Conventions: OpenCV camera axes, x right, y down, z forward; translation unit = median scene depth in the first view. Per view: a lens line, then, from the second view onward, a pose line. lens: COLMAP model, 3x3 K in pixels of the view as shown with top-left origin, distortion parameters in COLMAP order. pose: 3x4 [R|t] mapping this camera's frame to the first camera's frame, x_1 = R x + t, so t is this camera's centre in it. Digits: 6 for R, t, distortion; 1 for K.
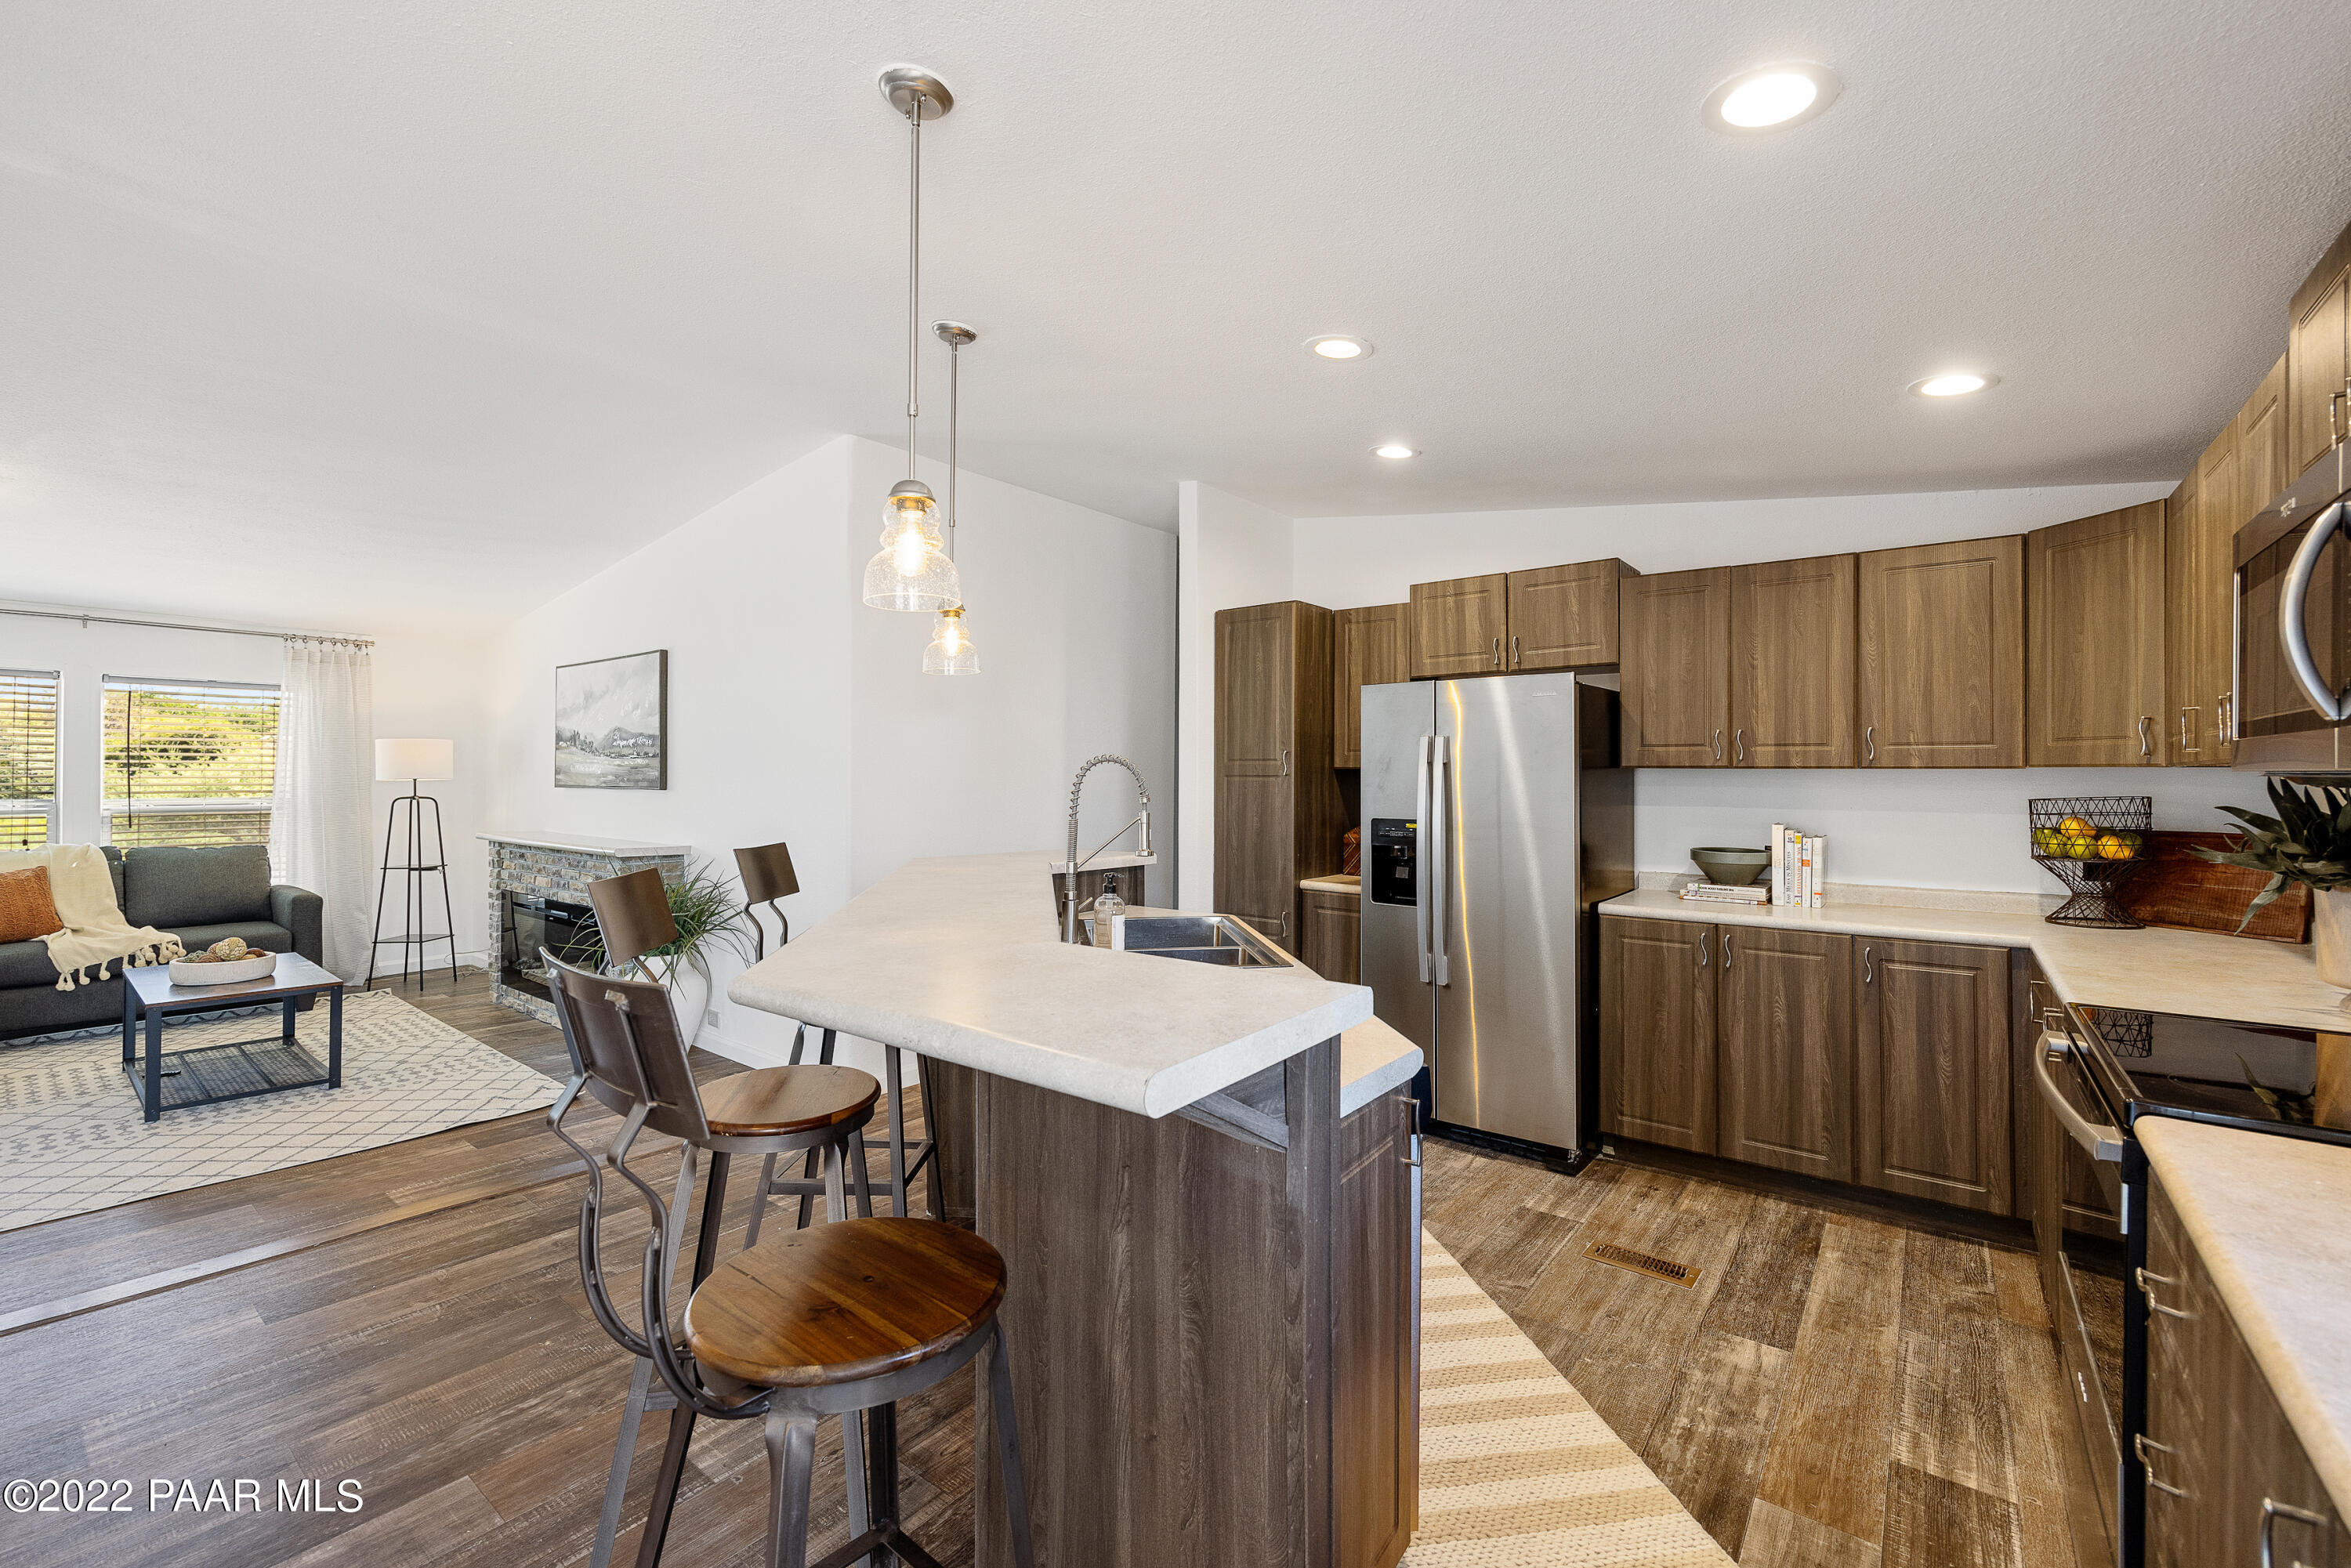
lens RADIAL K [[965.2, 0, 1112.5], [0, 965.2, 774.6], [0, 0, 1]] dist [-0.002360, 0.000149]
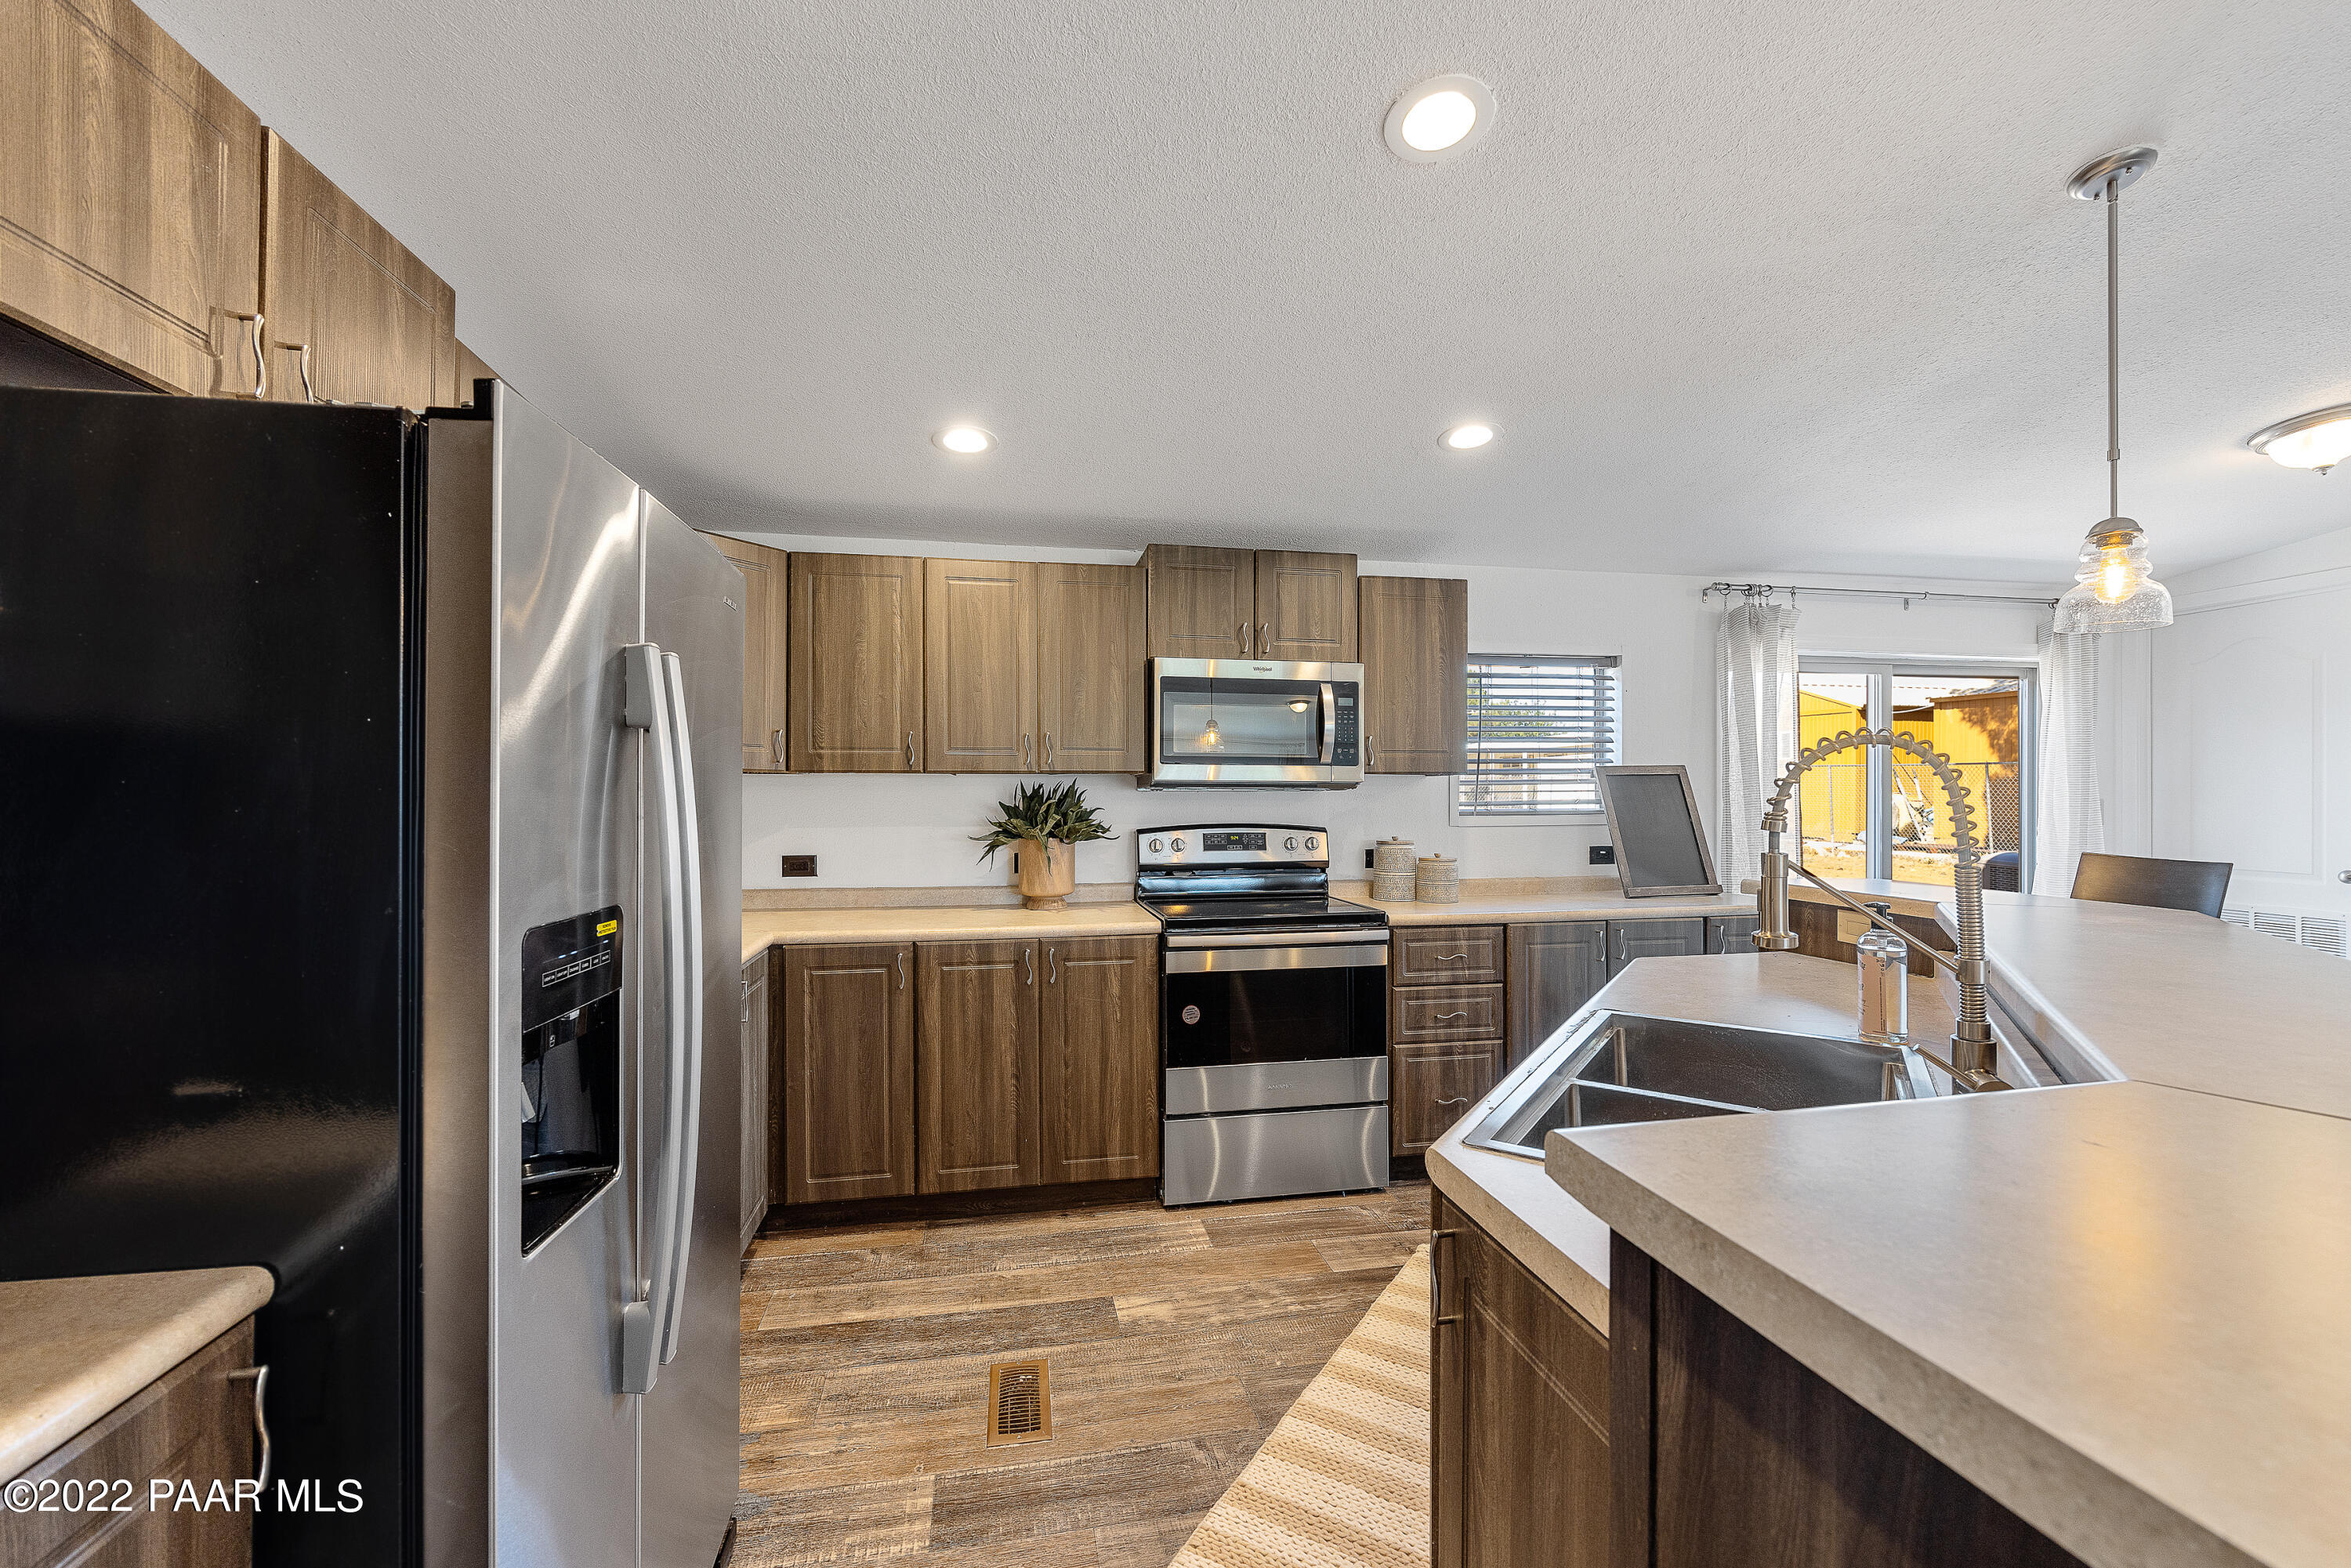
lens RADIAL K [[965.2, 0, 1153.9], [0, 965.2, 787.8], [0, 0, 1]] dist [-0.002360, 0.000149]
pose [[-0.773690, -0.003821, 0.633553, -0.029430], [-0.002482, 0.999992, 0.003000, 0.007003], [-0.633559, 0.000748, -0.773694, 1.479104]]
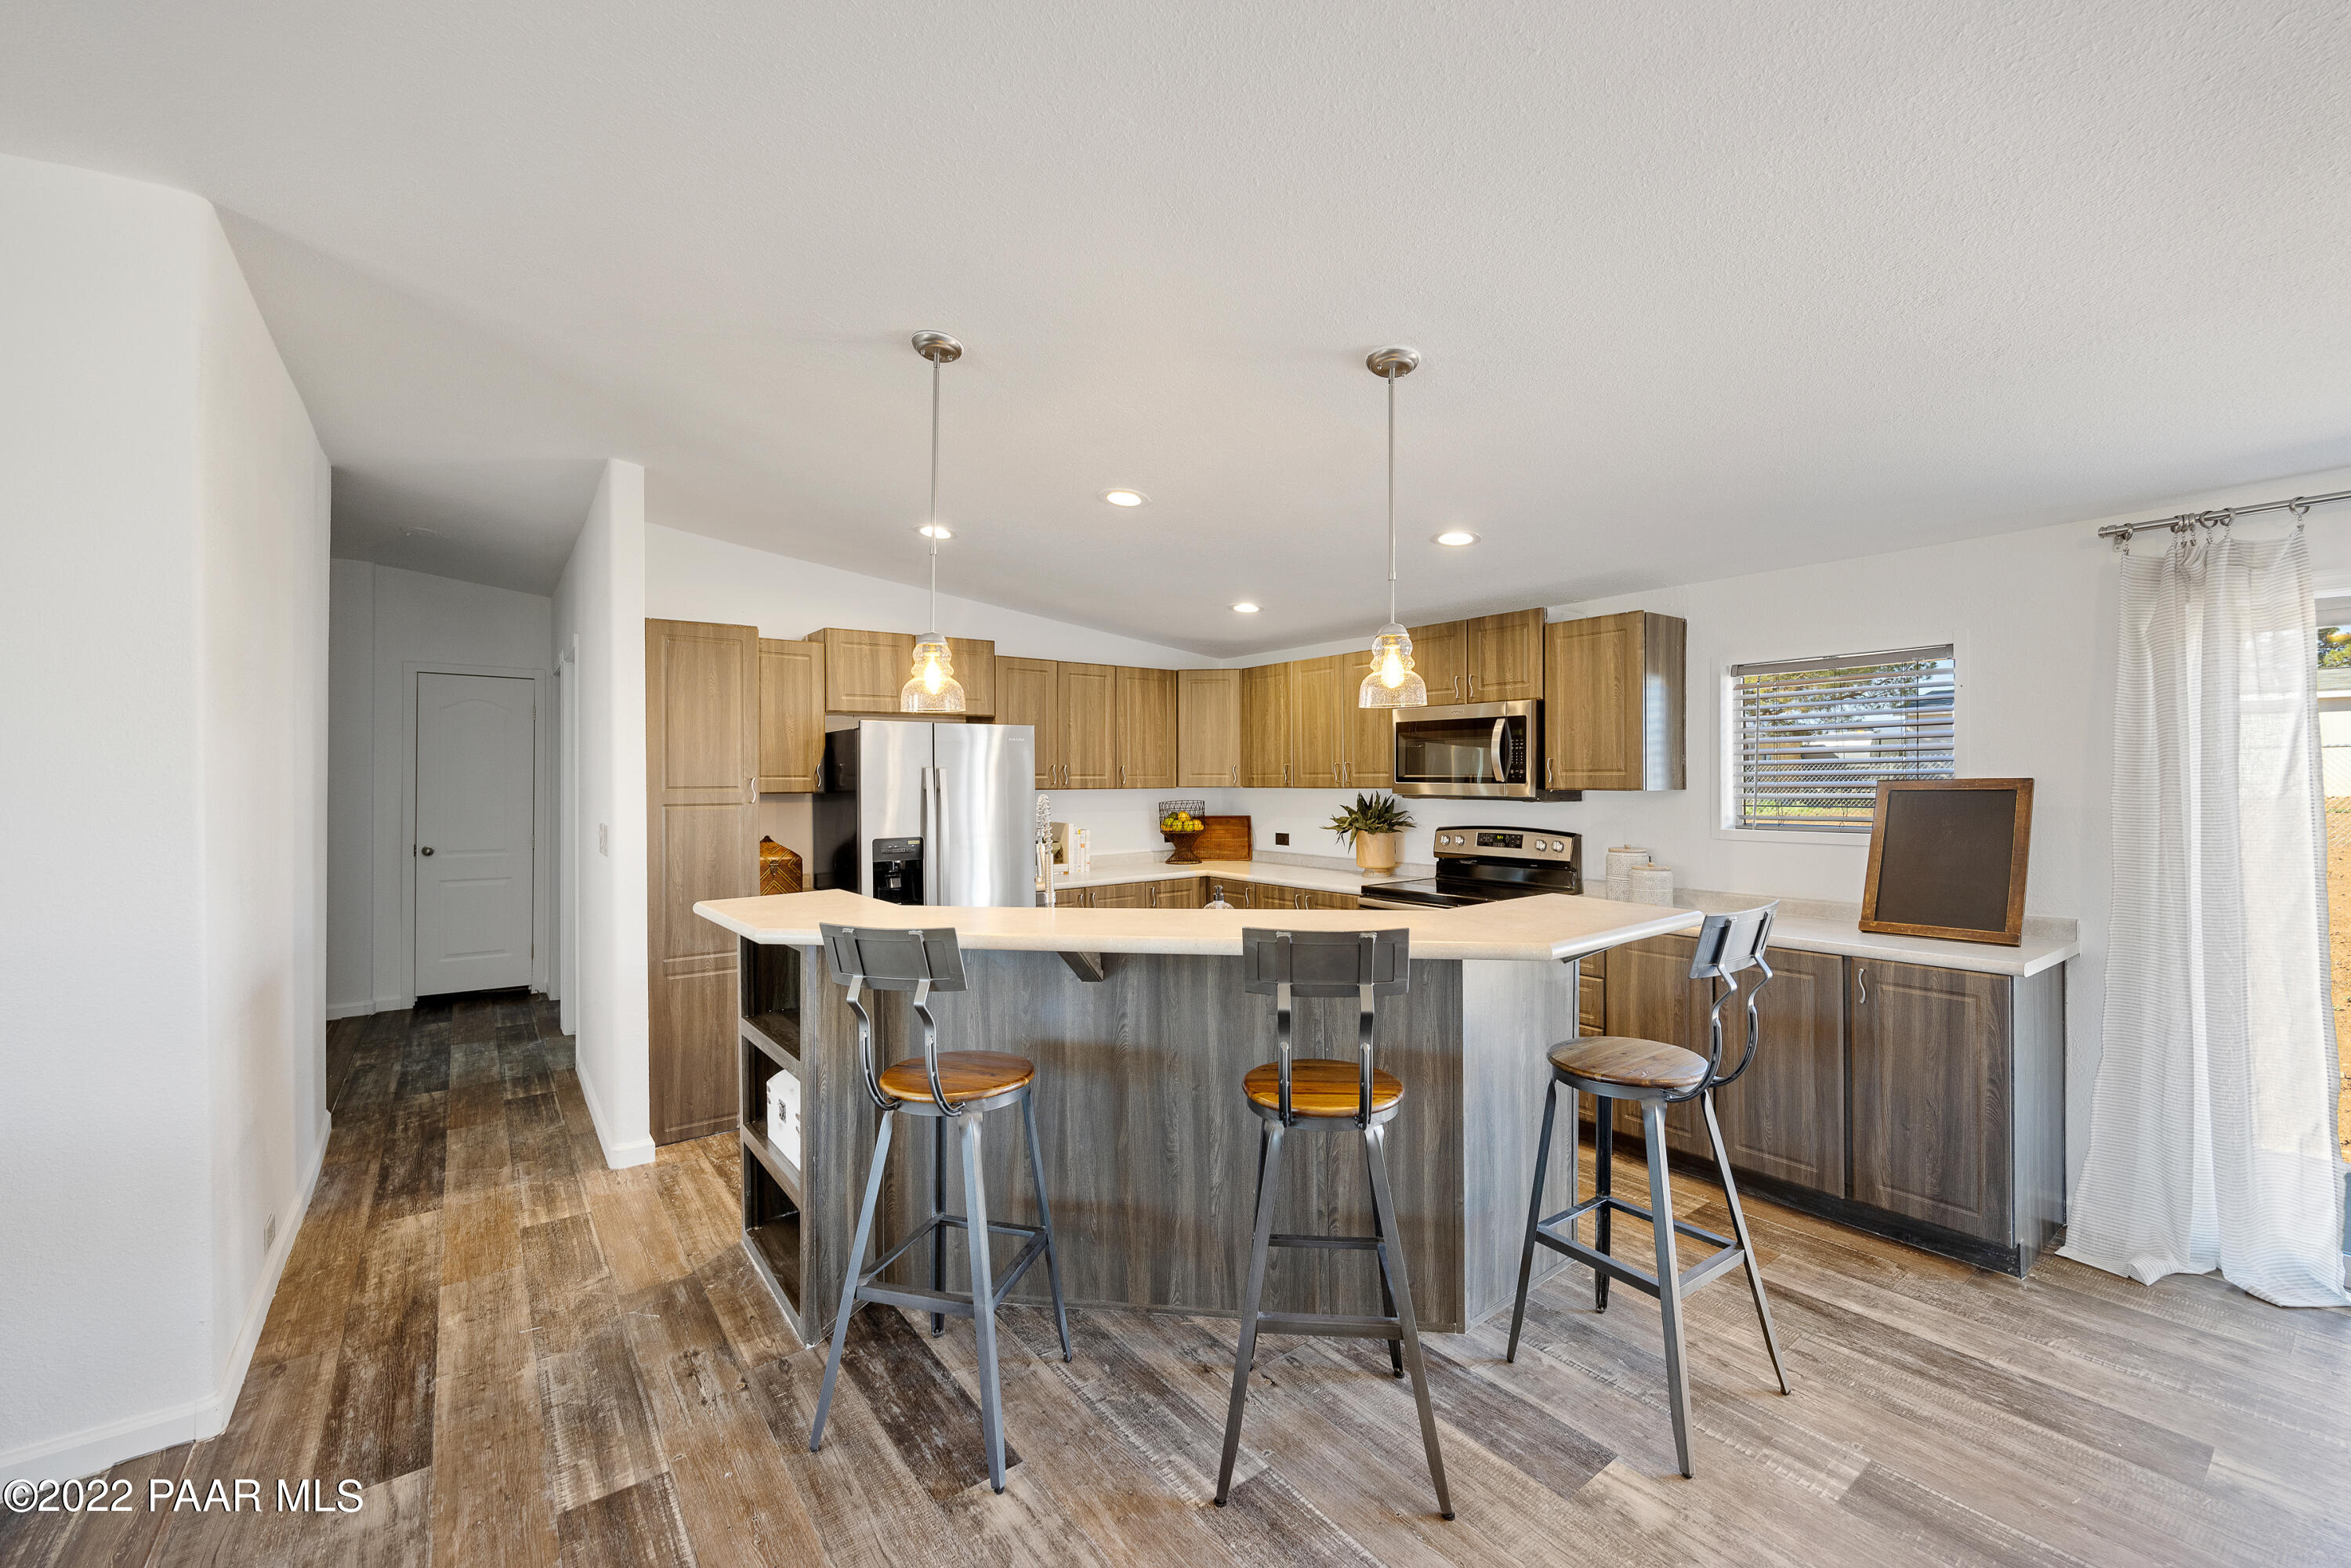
lens RADIAL K [[965.2, 0, 1170.7], [0, 965.2, 782.1], [0, 0, 1]] dist [-0.002360, 0.000149]
pose [[0.232983, -0.014239, 0.972377, -1.044408], [0.011147, 0.999866, 0.011971, -0.043810], [-0.972417, 0.008050, 0.233110, 0.559251]]
